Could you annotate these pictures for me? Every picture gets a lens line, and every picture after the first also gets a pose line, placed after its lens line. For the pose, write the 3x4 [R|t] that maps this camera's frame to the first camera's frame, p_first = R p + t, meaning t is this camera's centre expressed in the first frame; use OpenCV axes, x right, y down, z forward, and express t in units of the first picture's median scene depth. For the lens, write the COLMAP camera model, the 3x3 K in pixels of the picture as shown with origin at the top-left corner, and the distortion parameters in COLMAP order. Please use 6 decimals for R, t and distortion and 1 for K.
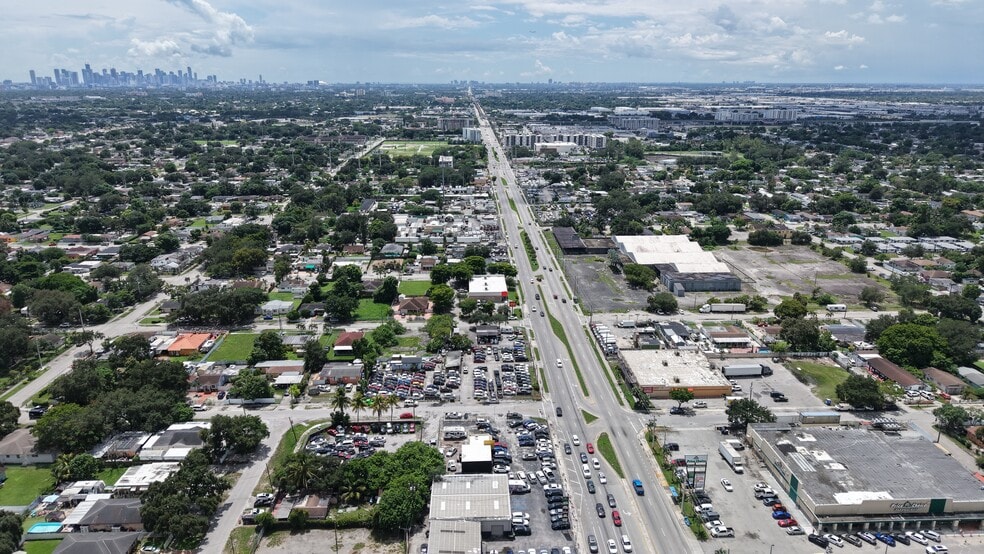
lens RADIAL K [[659.1, 0, 493.8], [0, 659.1, 276.9], [0, 0, 1]] dist [0.028138, -0.031254]
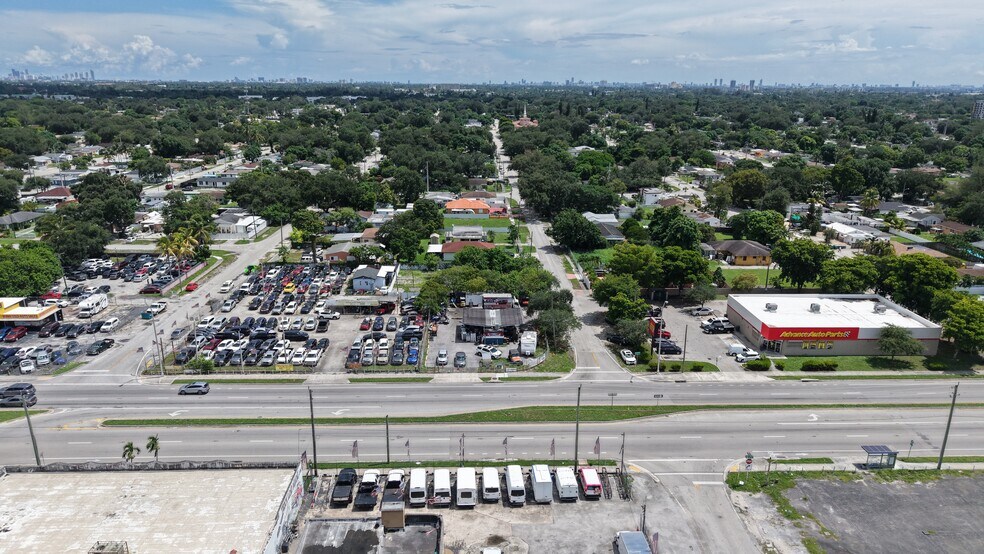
lens RADIAL K [[659.1, 0, 493.8], [0, 659.1, 276.9], [0, 0, 1]] dist [0.028138, -0.031254]
pose [[-0.008562, 0.279915, -0.959987, 0.401704], [-0.293456, 0.917048, 0.270012, -0.061809], [0.955934, 0.284026, 0.074291, 0.944006]]
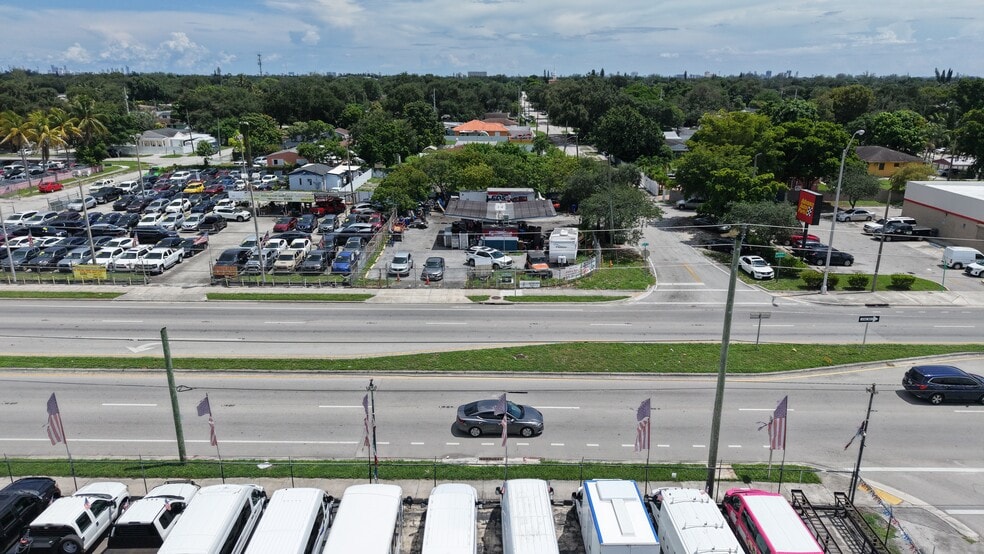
lens RADIAL K [[659.1, 0, 493.8], [0, 659.1, 276.9], [0, 0, 1]] dist [0.028138, -0.031254]
pose [[-0.049698, 0.286299, -0.956851, 0.235421], [-0.289593, 0.912748, 0.288144, 0.033129], [0.955859, 0.291418, 0.037549, 0.979341]]
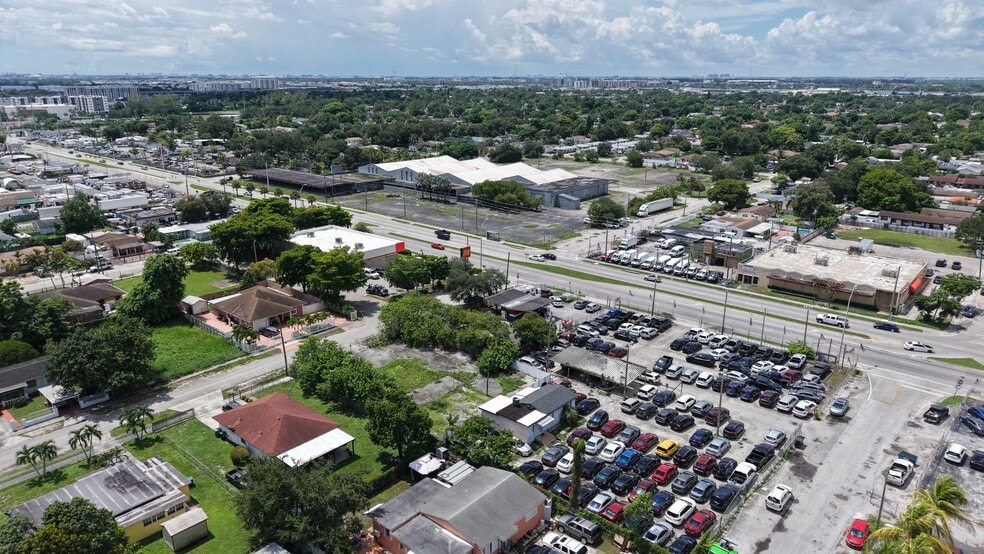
lens RADIAL K [[659.1, 0, 493.8], [0, 659.1, 276.9], [0, 0, 1]] dist [0.028138, -0.031254]
pose [[0.686005, -0.213018, 0.695716, -0.337471], [0.207648, 0.973735, 0.093395, 0.018331], [-0.697338, 0.080395, 0.712219, 0.669834]]
